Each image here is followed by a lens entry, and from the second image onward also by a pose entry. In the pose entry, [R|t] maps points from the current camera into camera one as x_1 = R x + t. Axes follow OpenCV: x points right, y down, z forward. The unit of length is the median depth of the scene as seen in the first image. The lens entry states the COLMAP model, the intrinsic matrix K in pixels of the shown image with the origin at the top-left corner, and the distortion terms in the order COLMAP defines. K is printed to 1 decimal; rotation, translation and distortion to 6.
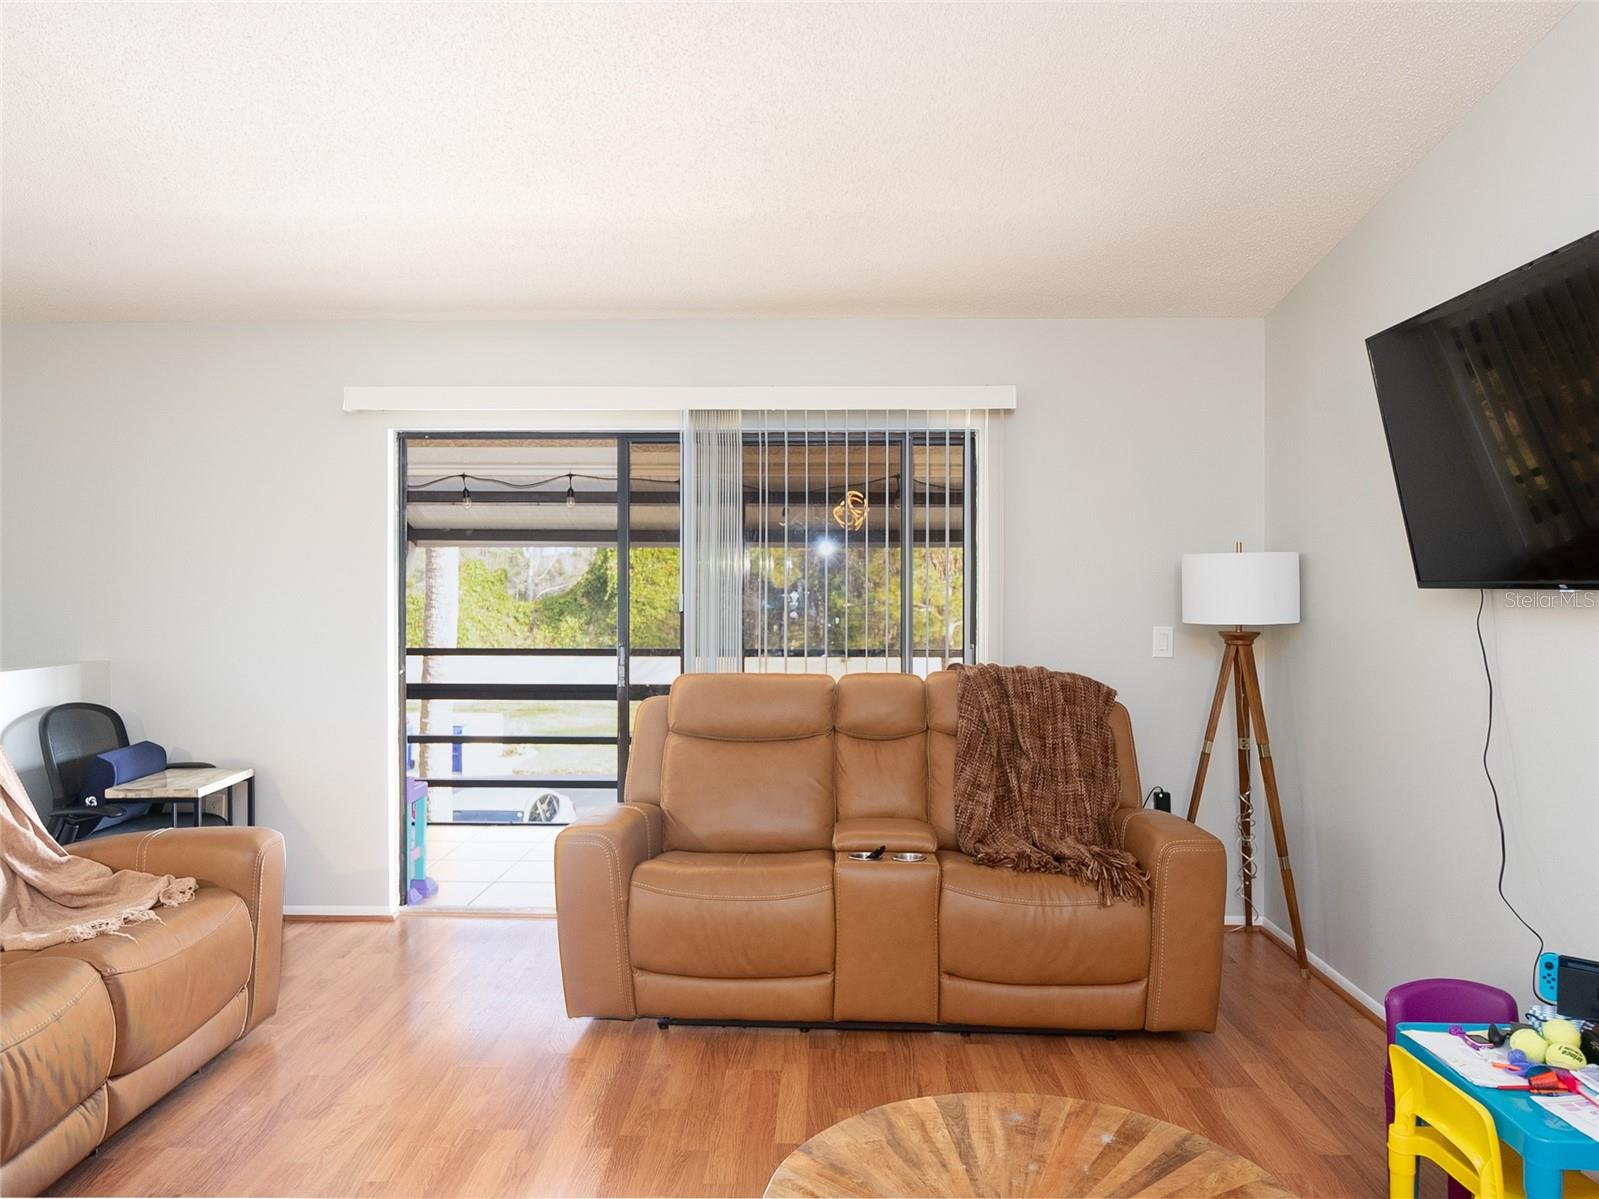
lens RADIAL K [[1059.6, 0, 776.1], [0, 1059.6, 590.0], [0, 0, 1]] dist [-0.002526, 0.002094]
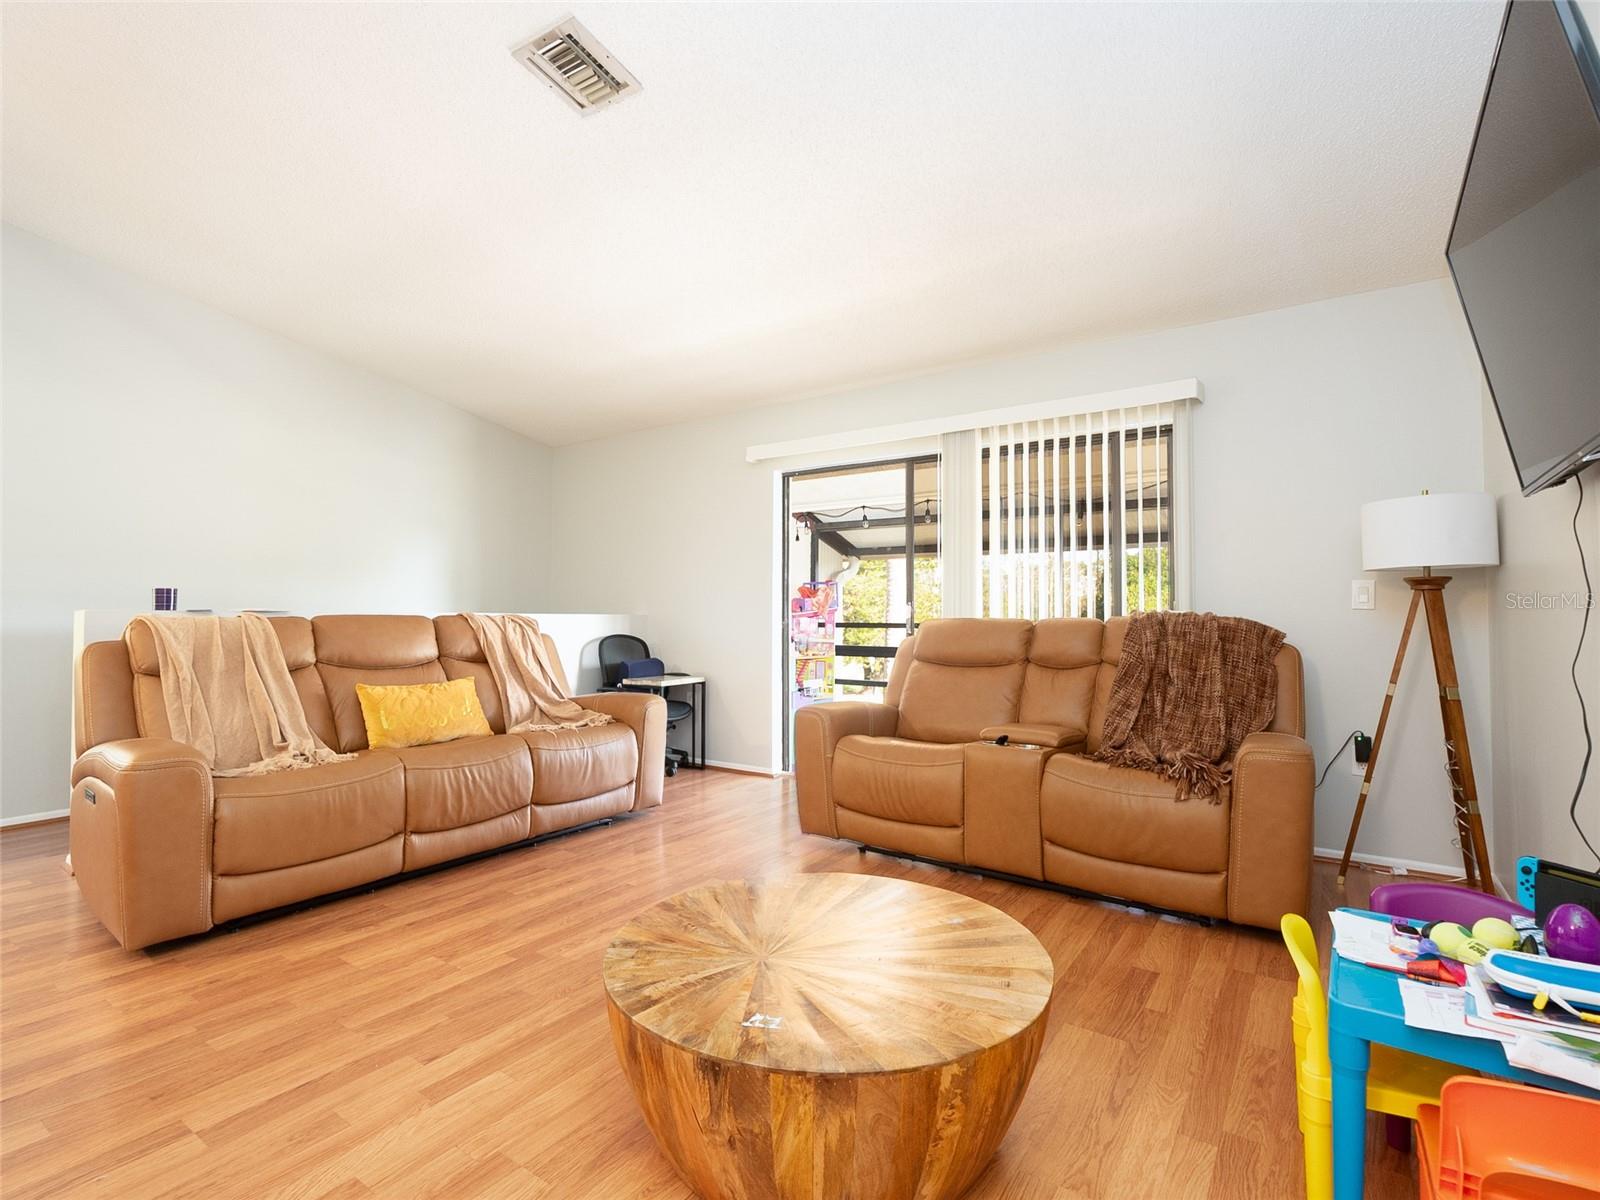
lens RADIAL K [[744.1, 0, 805.4], [0, 744.1, 594.3], [0, 0, 1]] dist [-0.001498, -0.000175]
pose [[0.848233, -0.012609, -0.529473, 0.374528], [-0.005012, 0.999481, -0.031831, 0.099068], [0.529600, 0.029654, 0.847729, 0.095870]]
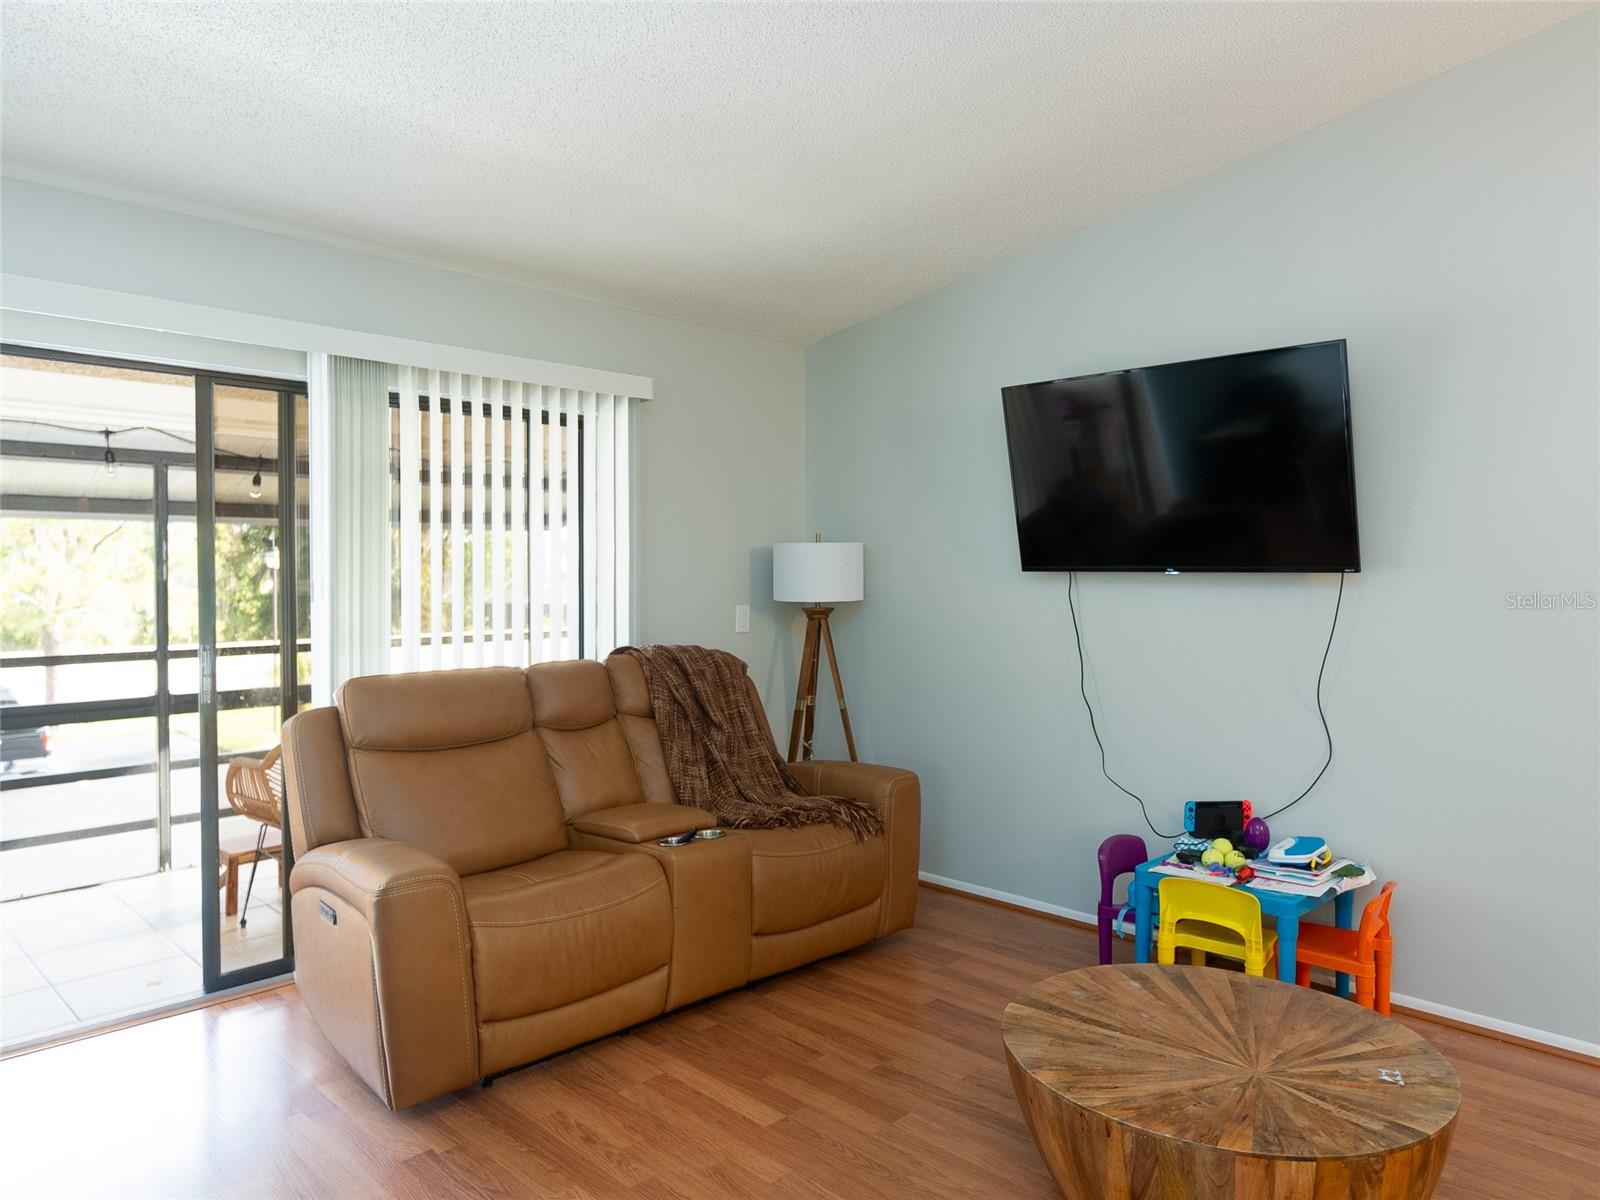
lens RADIAL K [[1060.3, 0, 776.5], [0, 1060.3, 590.5], [0, 0, 1]] dist [-0.002526, 0.002094]
pose [[0.689787, -0.016507, 0.723824, -0.573420], [0.004104, 0.999813, 0.018890, -0.003849], [-0.724001, -0.010059, 0.689726, 0.244387]]
